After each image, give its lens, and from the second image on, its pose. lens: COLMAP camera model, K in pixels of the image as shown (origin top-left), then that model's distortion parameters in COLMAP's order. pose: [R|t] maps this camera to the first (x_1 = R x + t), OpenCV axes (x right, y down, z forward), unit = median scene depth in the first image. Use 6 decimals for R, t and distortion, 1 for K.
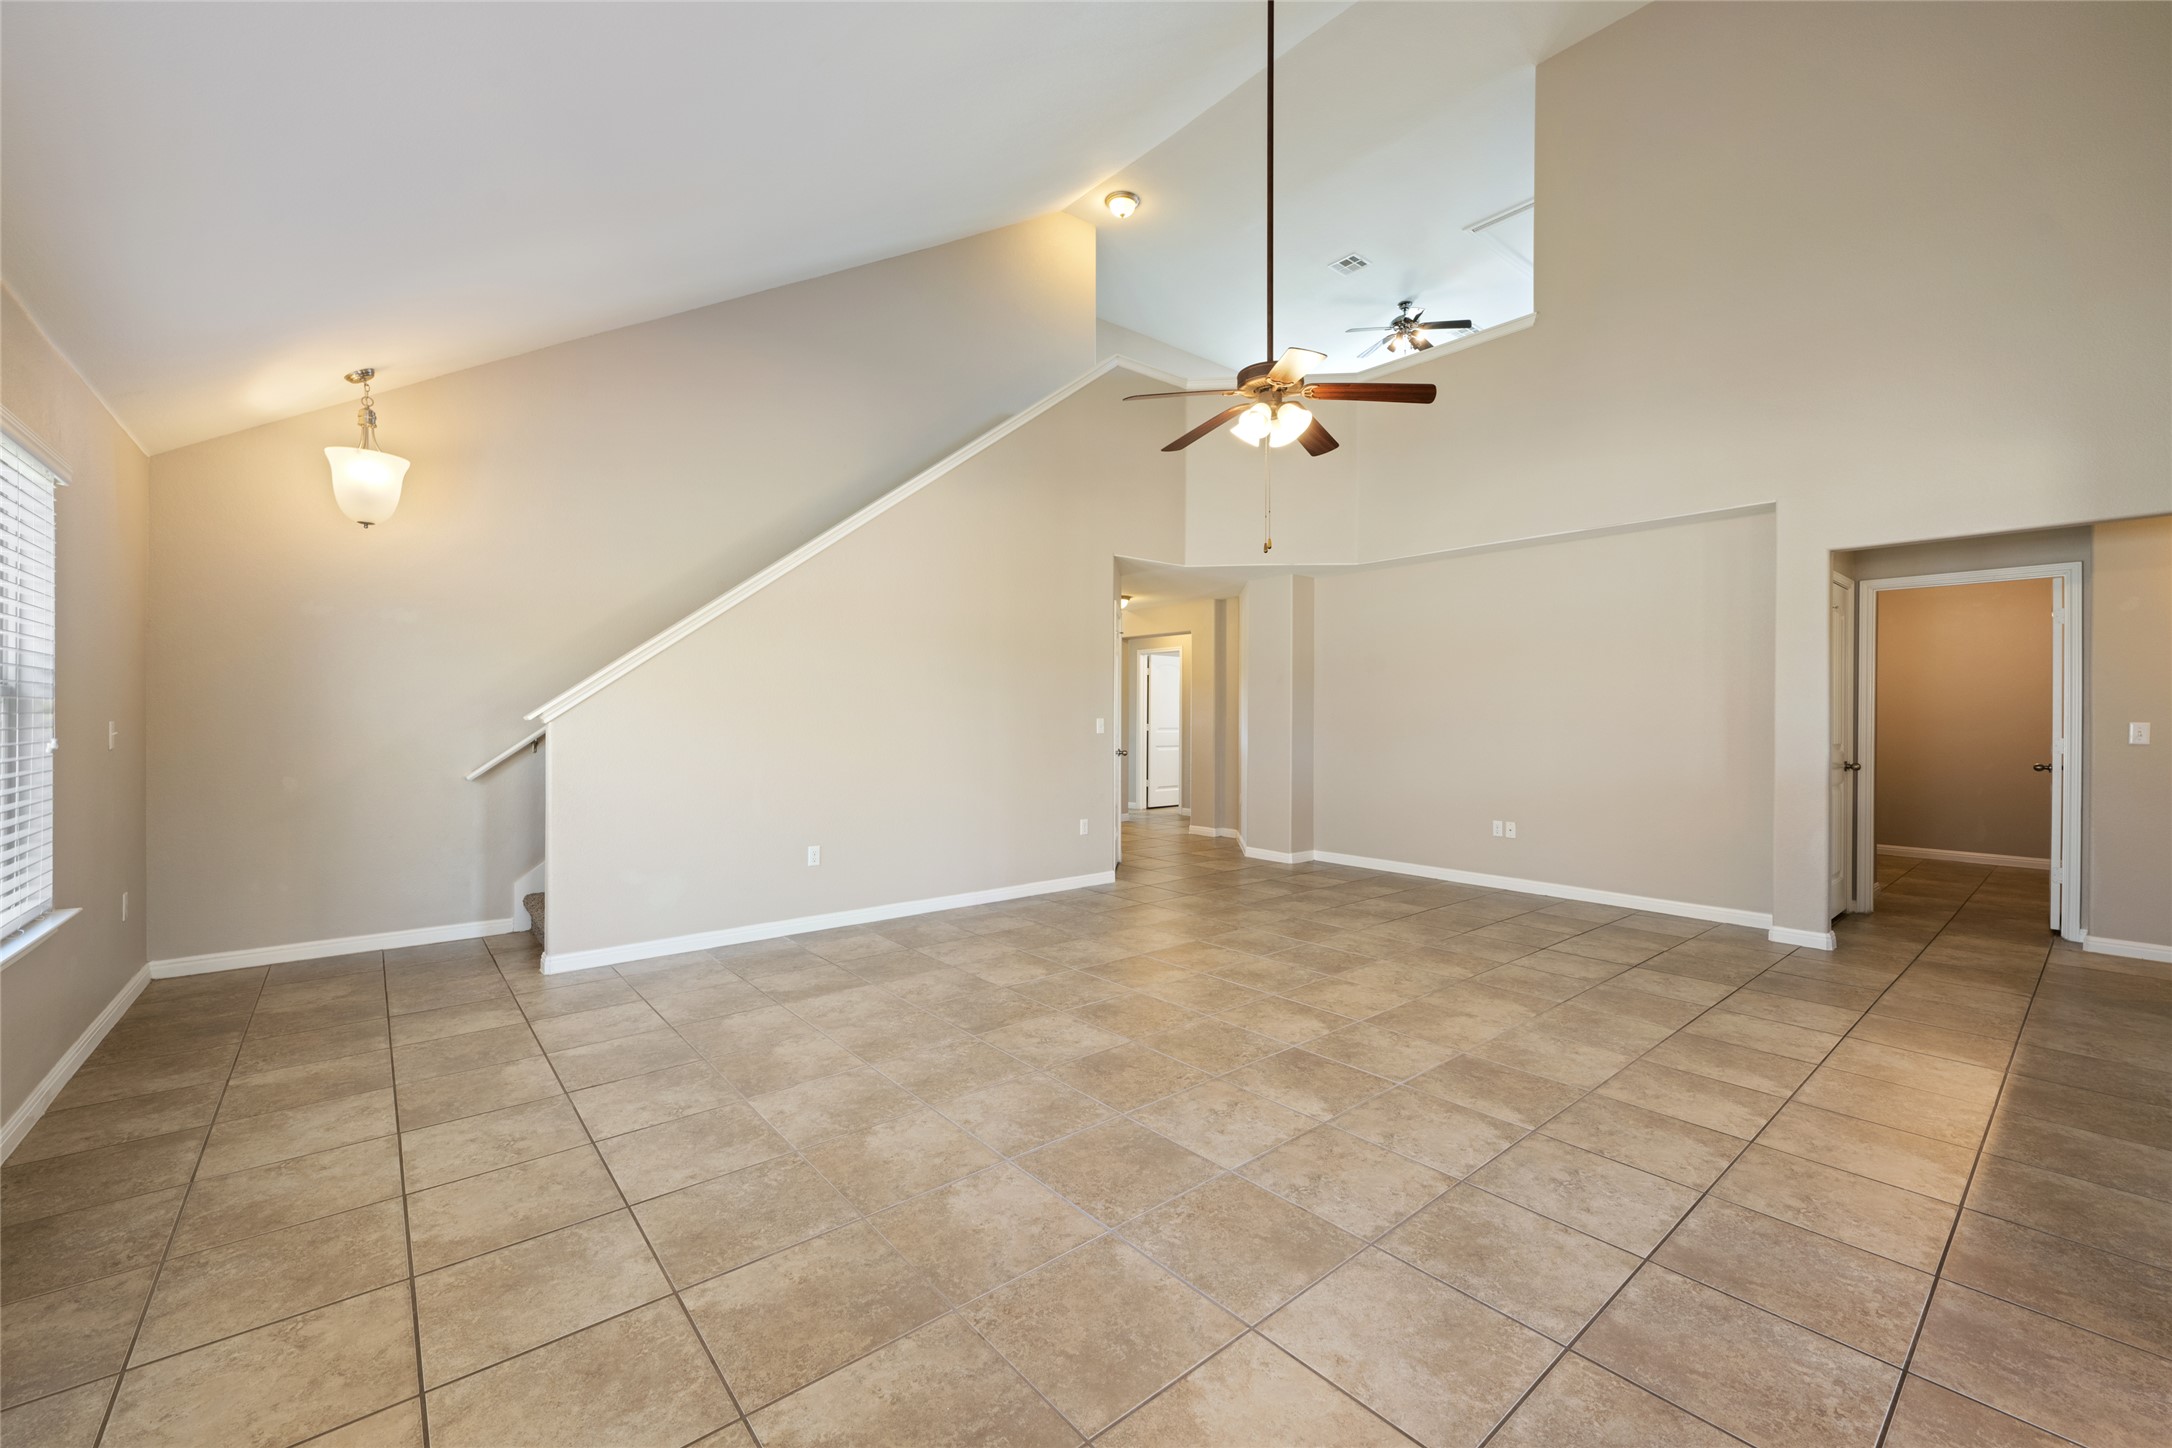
lens RADIAL K [[869.8, 0, 1085.1], [0, 869.8, 716.1], [0, 0, 1]] dist [-0.004349, 0.001143]
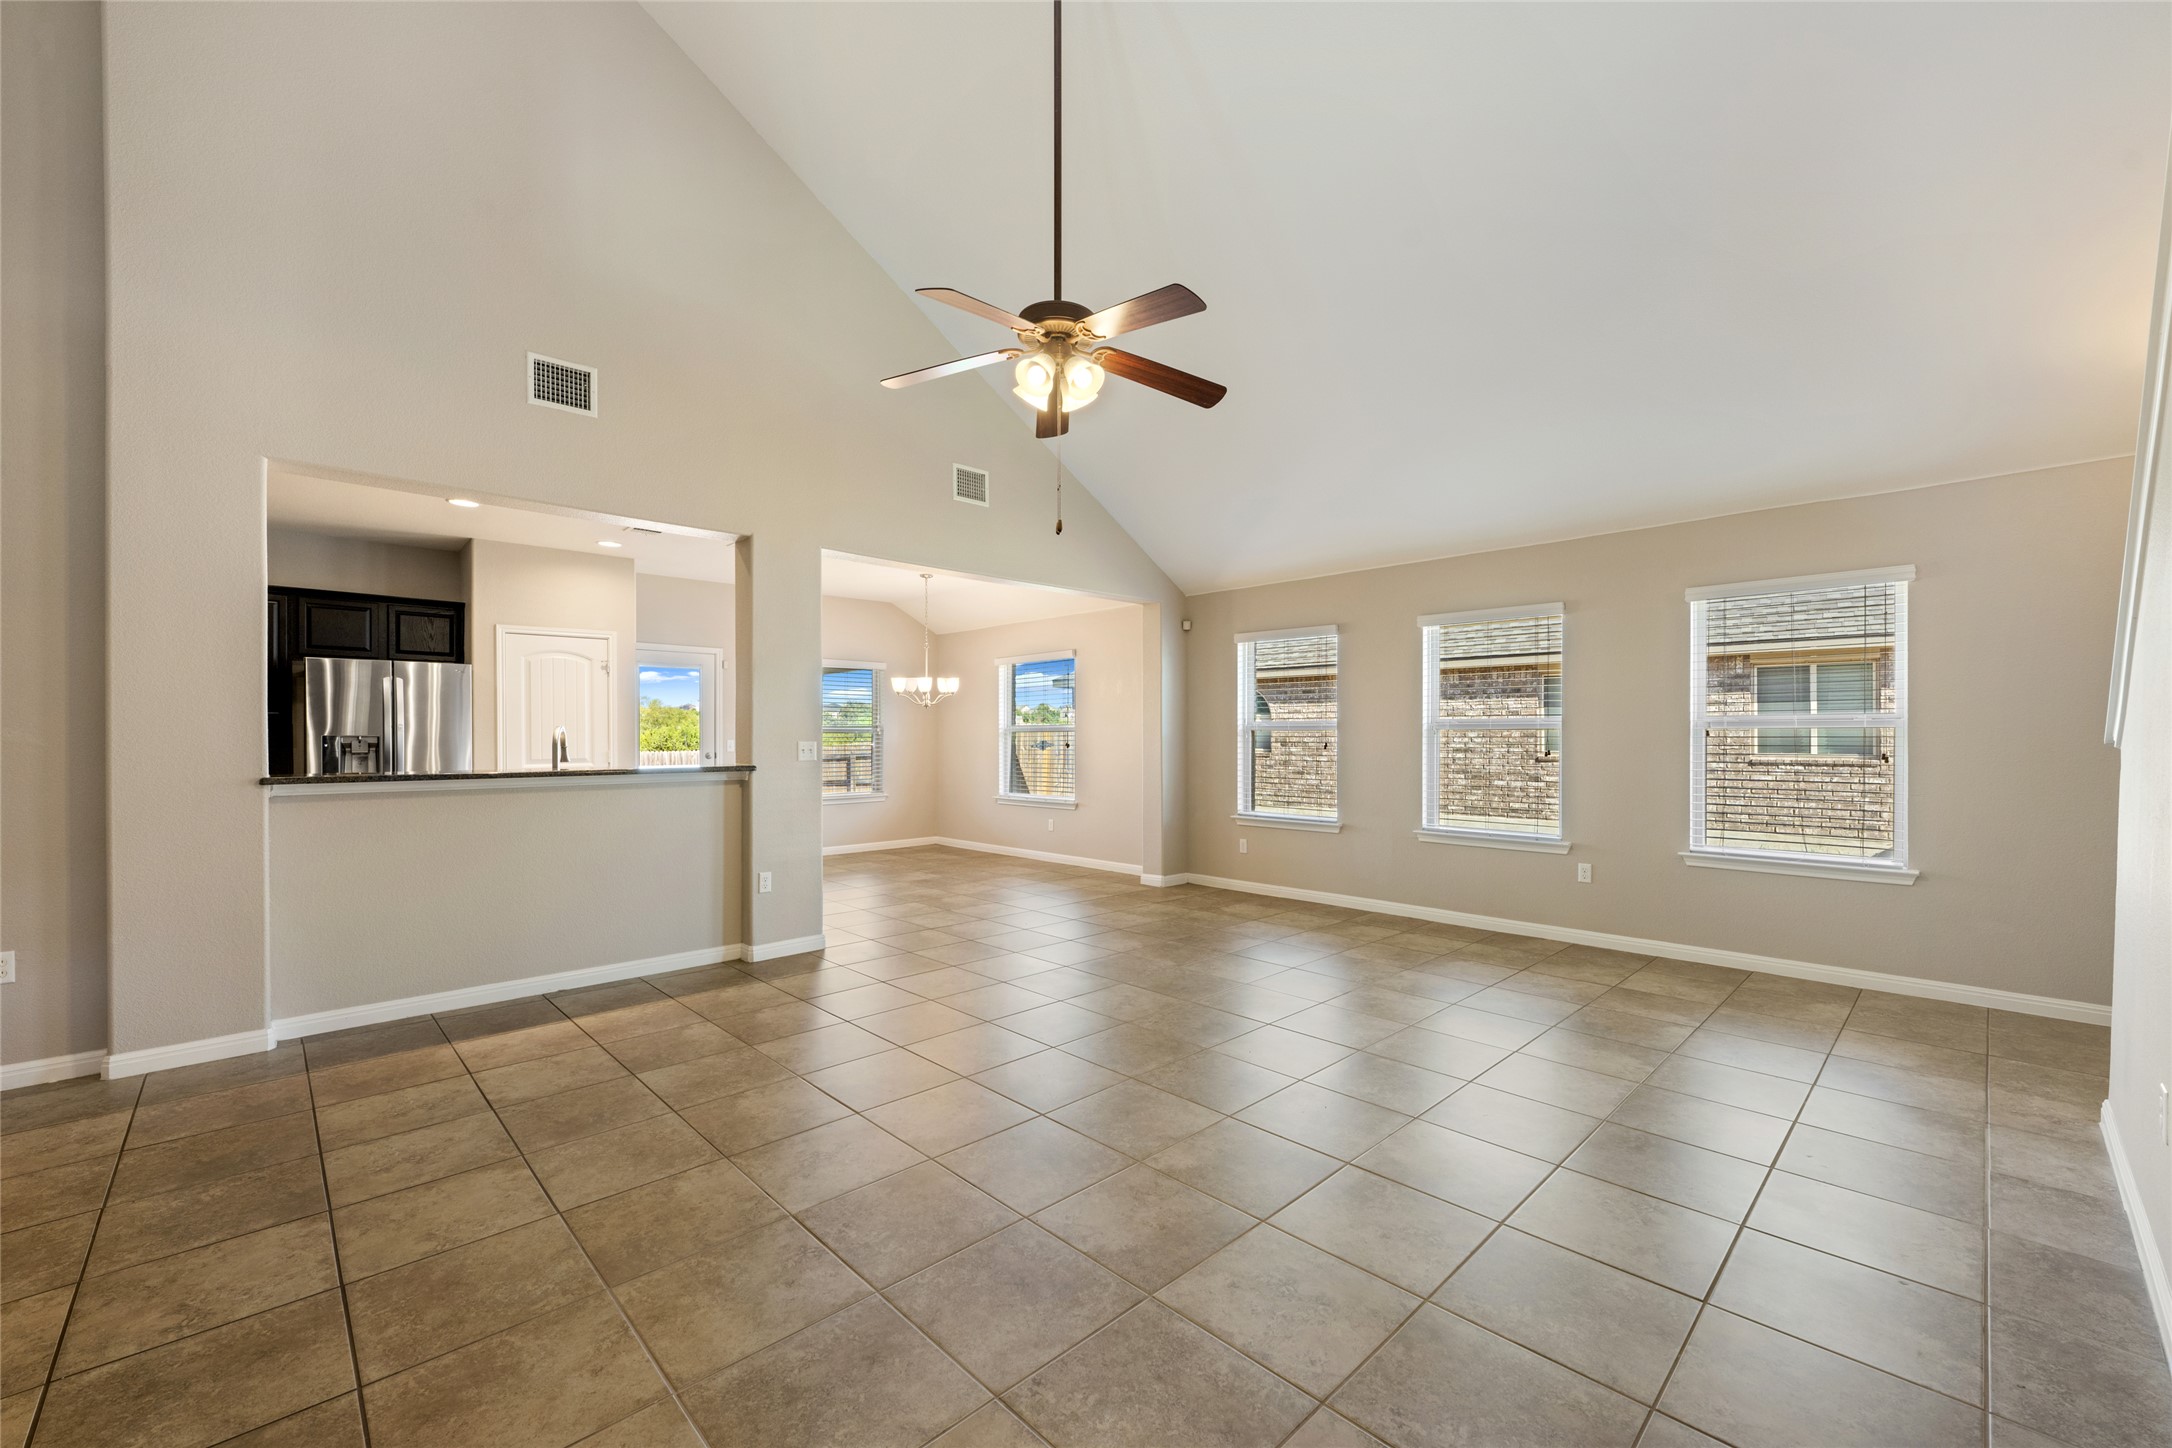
lens RADIAL K [[869.8, 0, 1088.2], [0, 869.8, 753.6], [0, 0, 1]] dist [-0.004349, 0.001143]
pose [[-0.997139, 0.001175, -0.075575, 0.271108], [-0.000388, 0.999786, 0.020662, -0.003120], [0.075583, 0.020632, -0.996926, 2.010425]]
